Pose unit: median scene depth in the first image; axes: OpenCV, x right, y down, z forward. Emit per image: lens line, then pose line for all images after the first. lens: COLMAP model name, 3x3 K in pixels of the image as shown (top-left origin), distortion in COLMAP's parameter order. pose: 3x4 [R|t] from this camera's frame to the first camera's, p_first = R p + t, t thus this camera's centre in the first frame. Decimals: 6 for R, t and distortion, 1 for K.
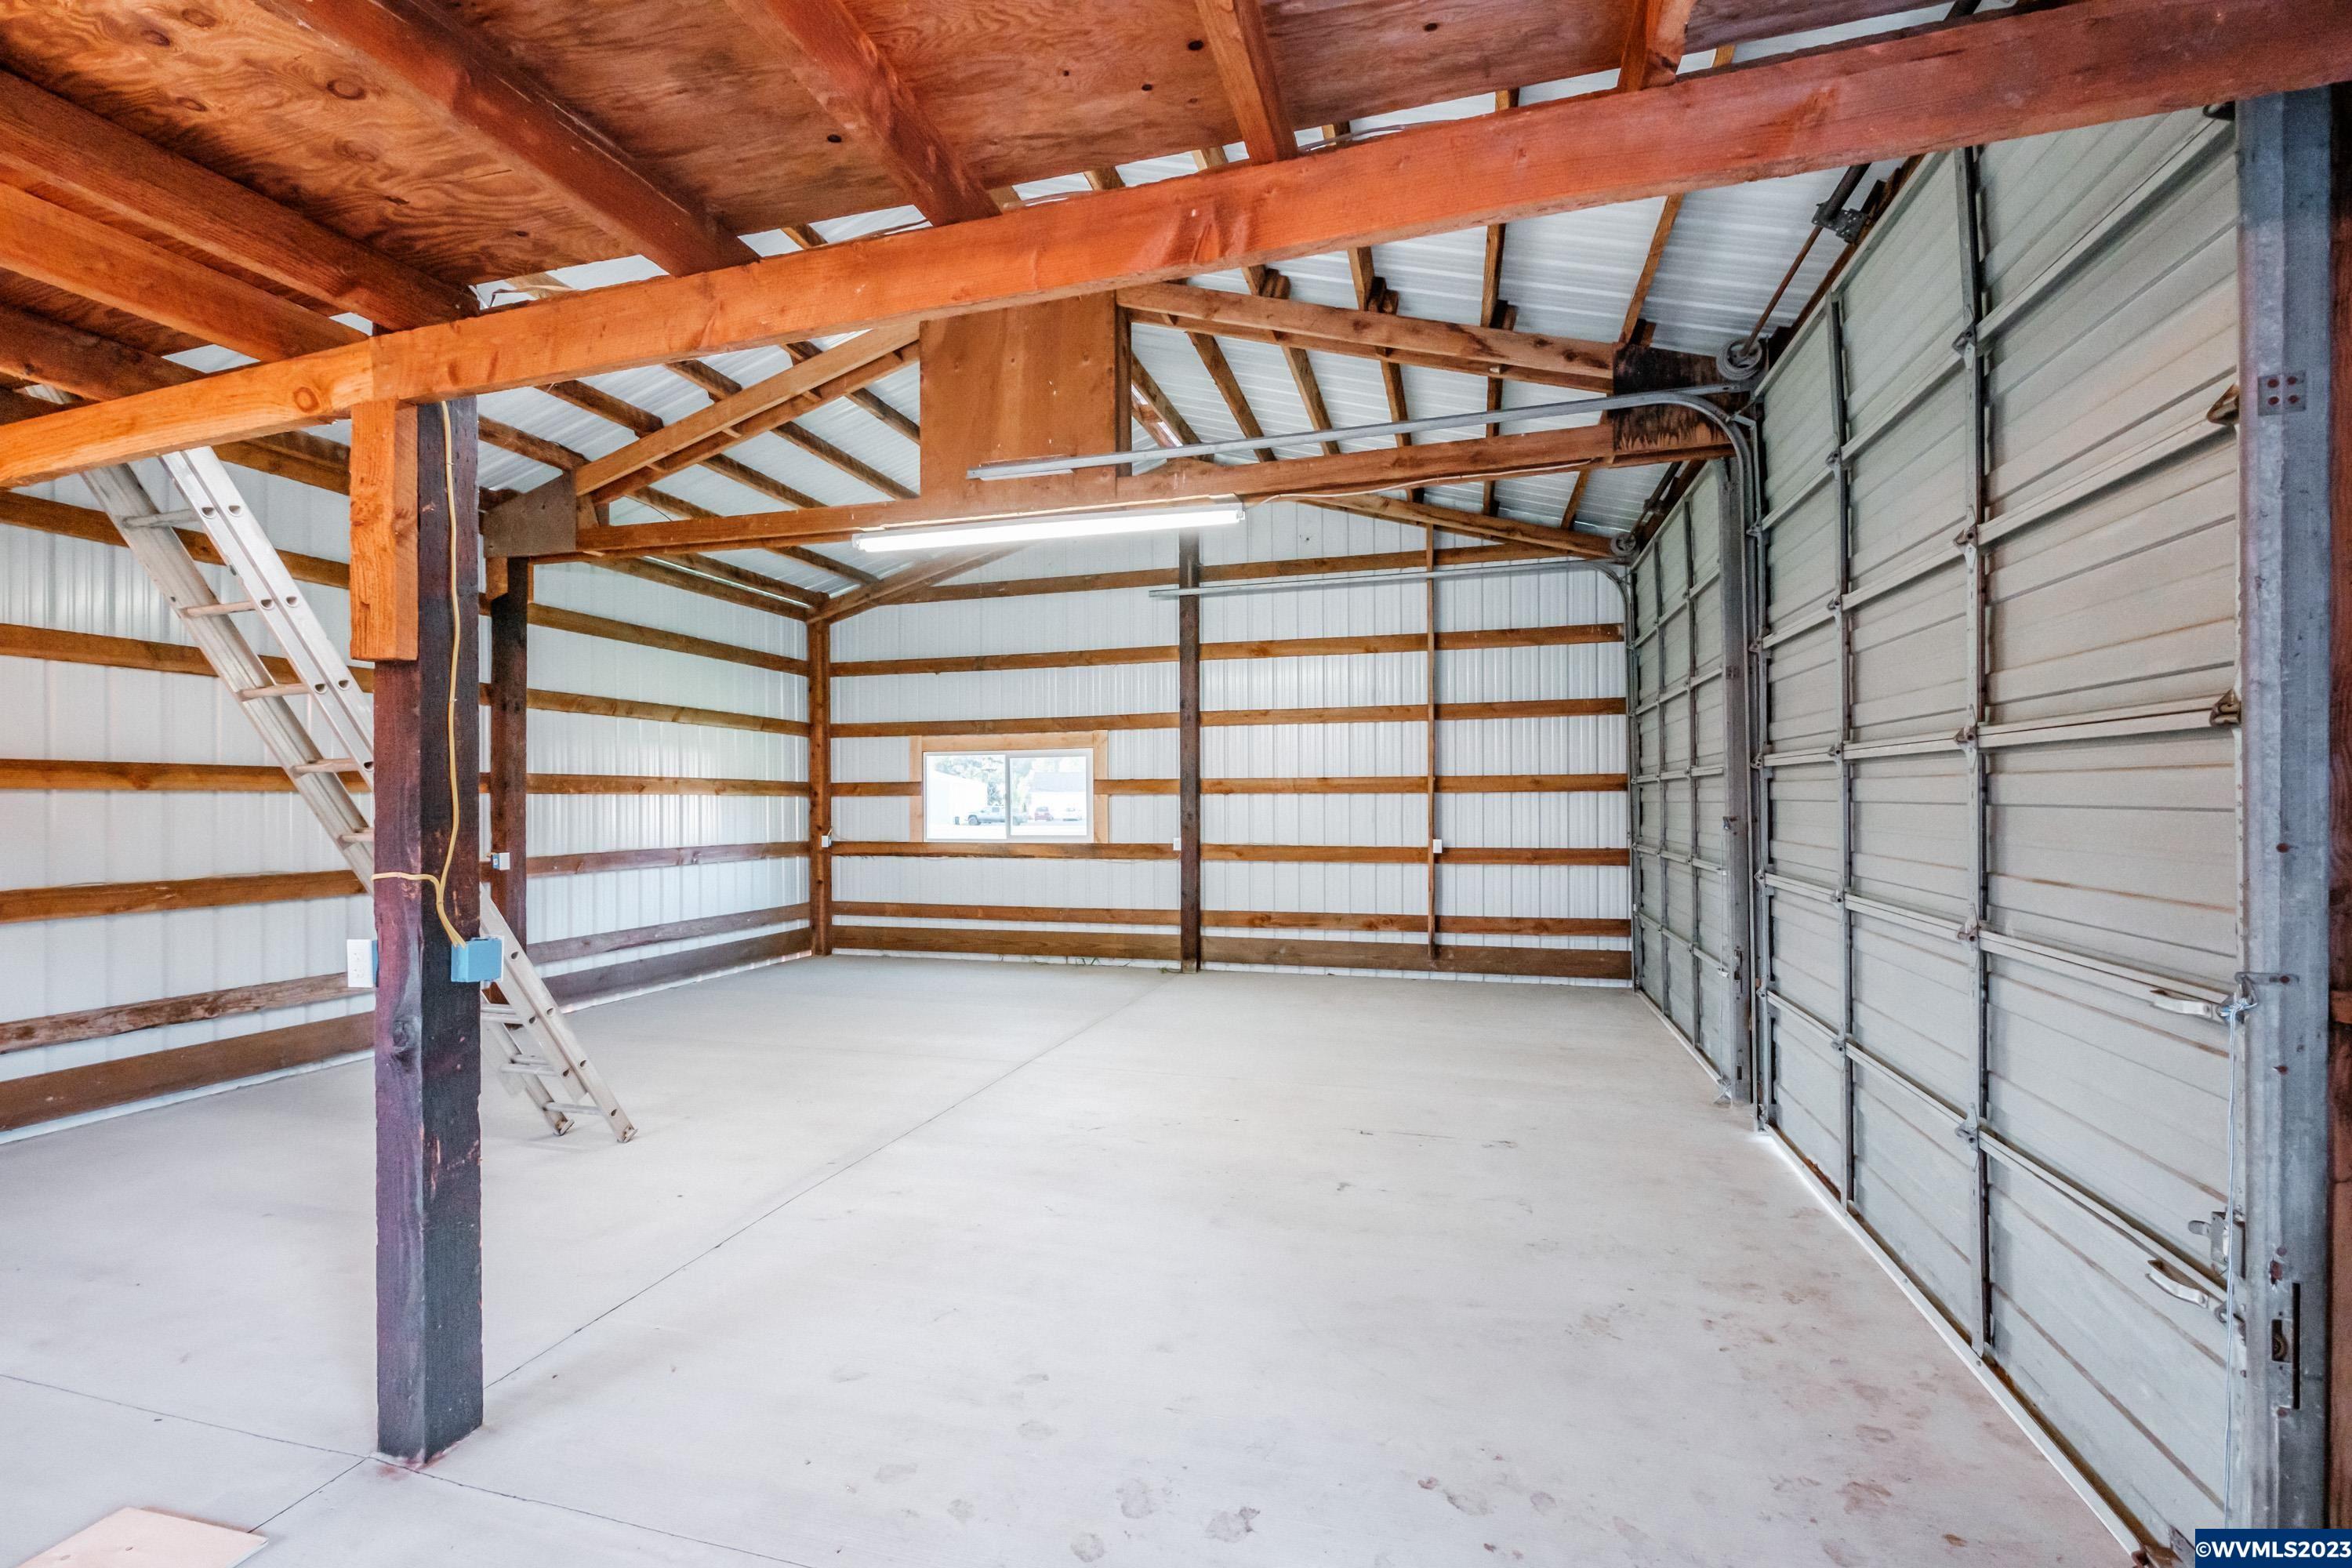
lens RADIAL K [[1020.2, 0, 1163.7], [0, 1020.2, 798.5], [0, 0, 1]] dist [-0.002272, 0.001233]
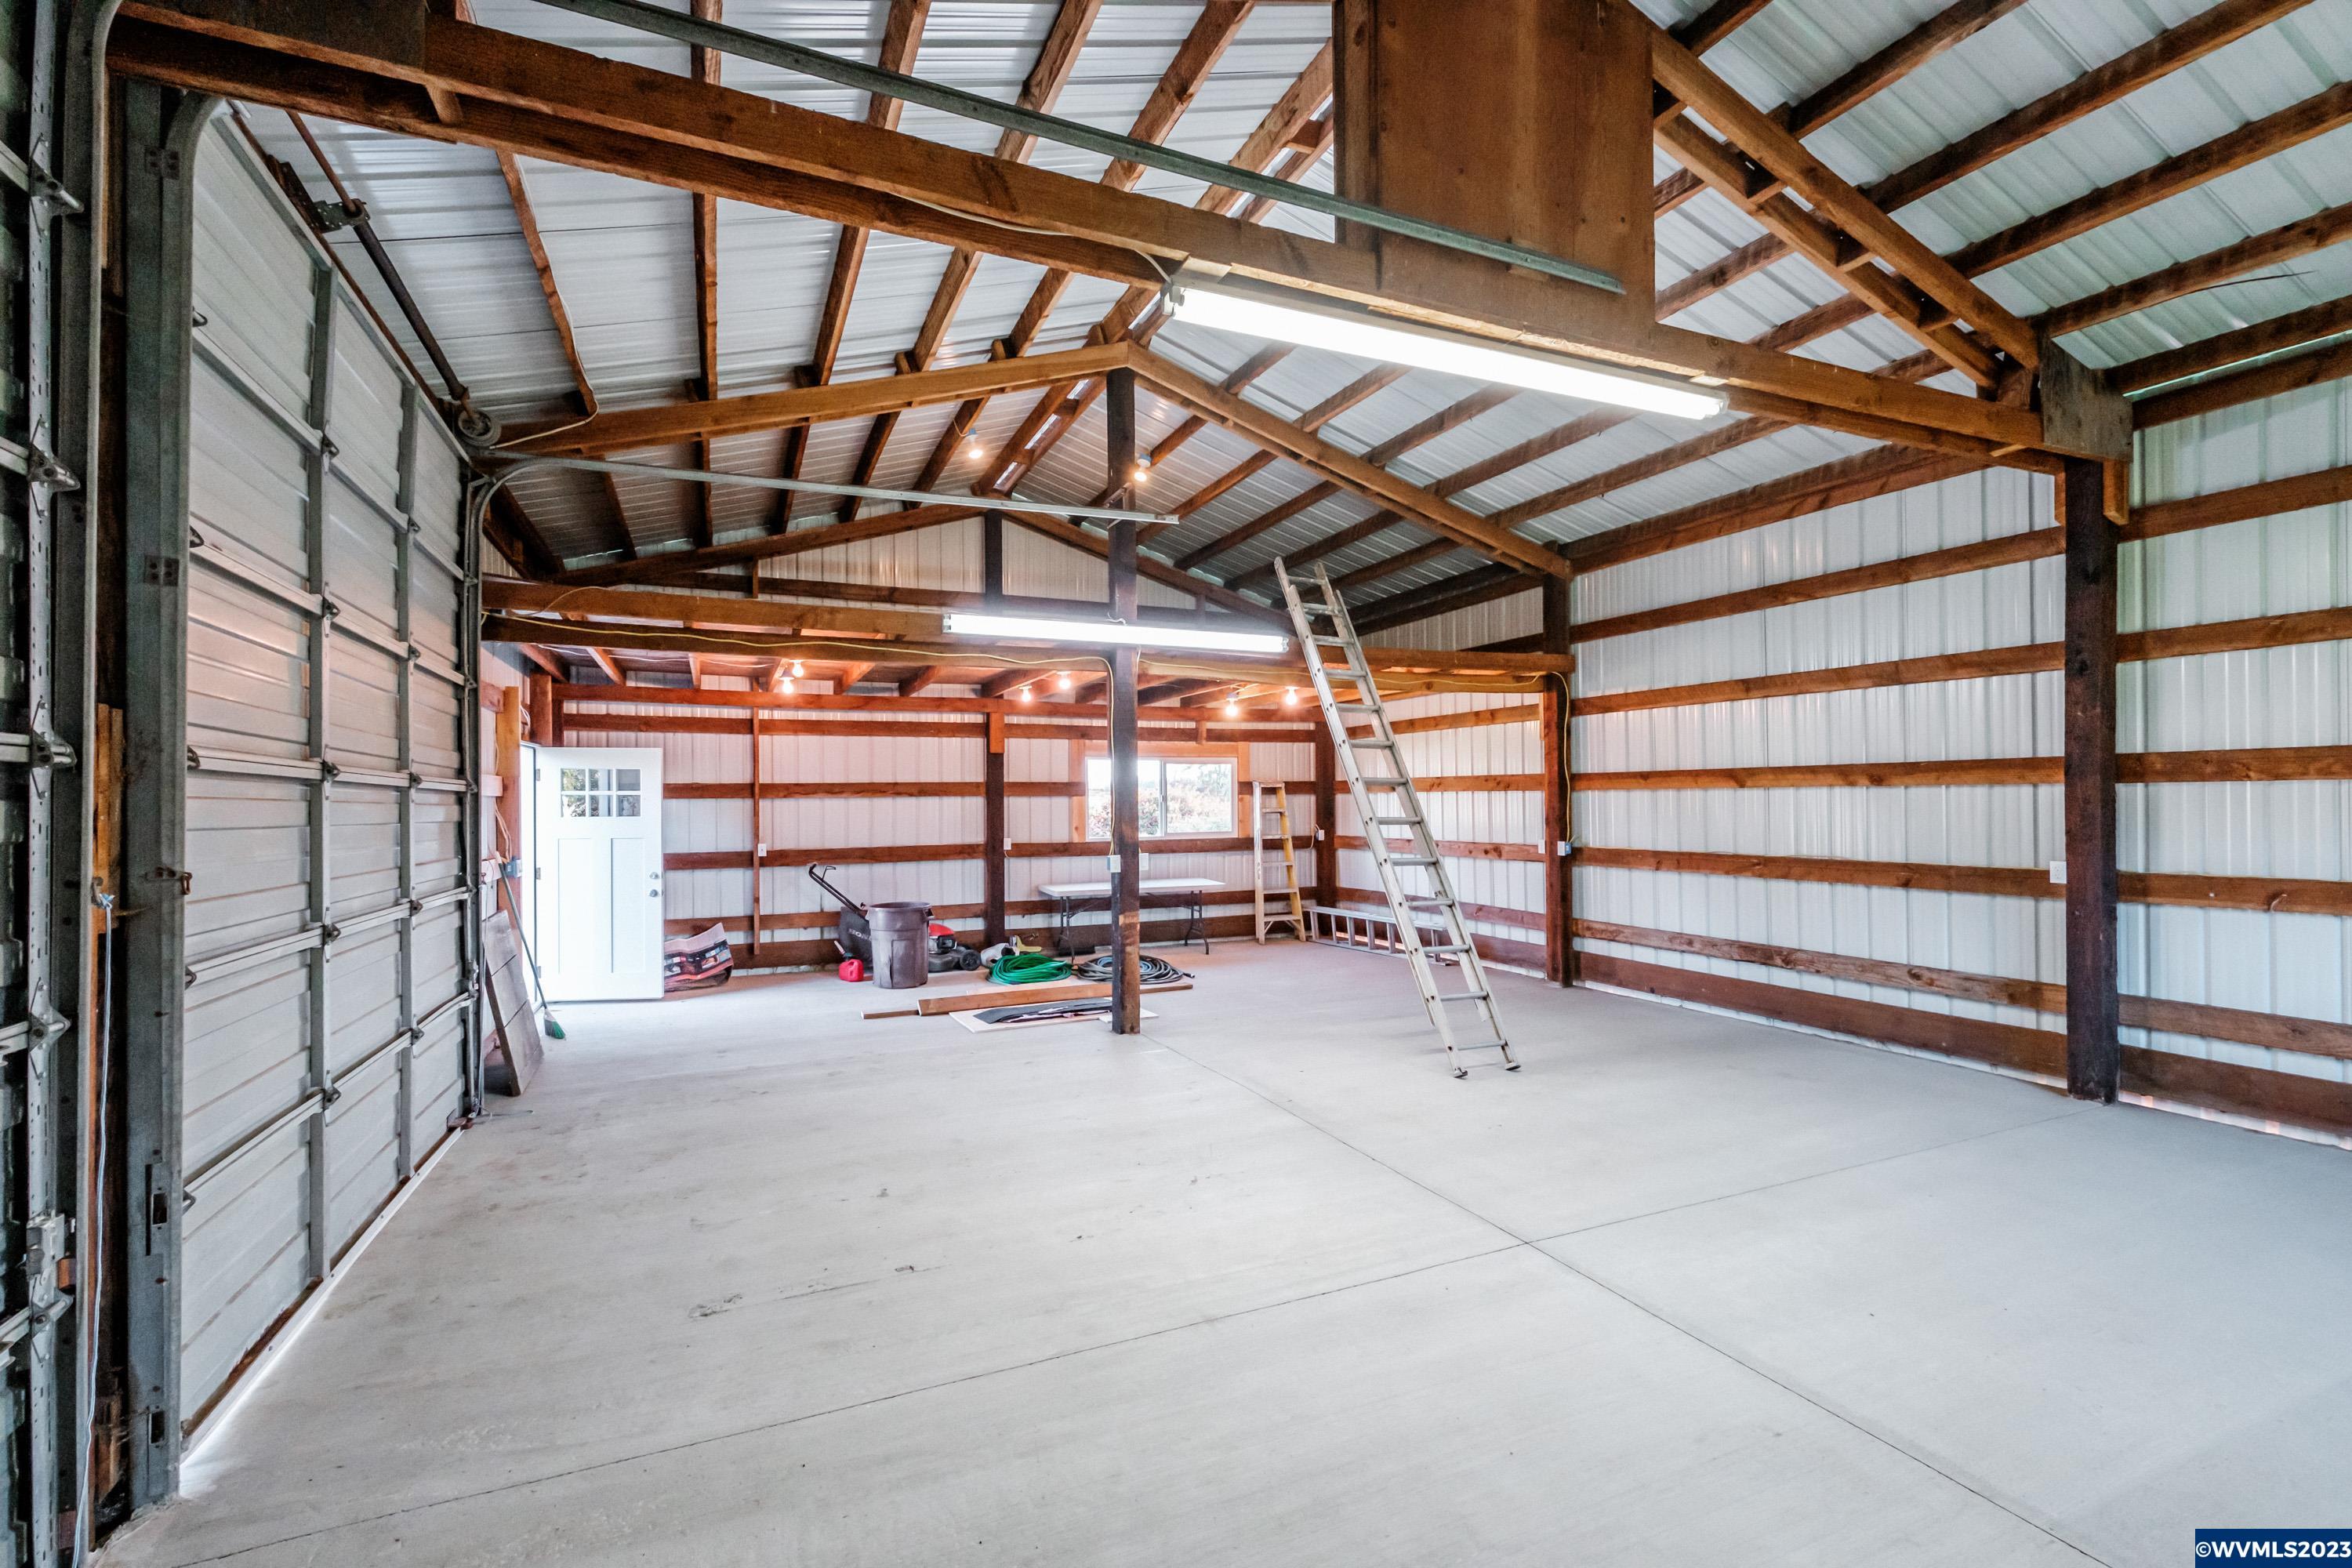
lens RADIAL K [[1020.2, 0, 1130.0], [0, 1020.2, 789.7], [0, 0, 1]] dist [-0.002272, 0.001233]
pose [[-0.785192, 0.006361, -0.619219, 0.595943], [0.015999, 0.999822, -0.010017, -0.003565], [0.619045, -0.017772, -0.785154, 1.919396]]
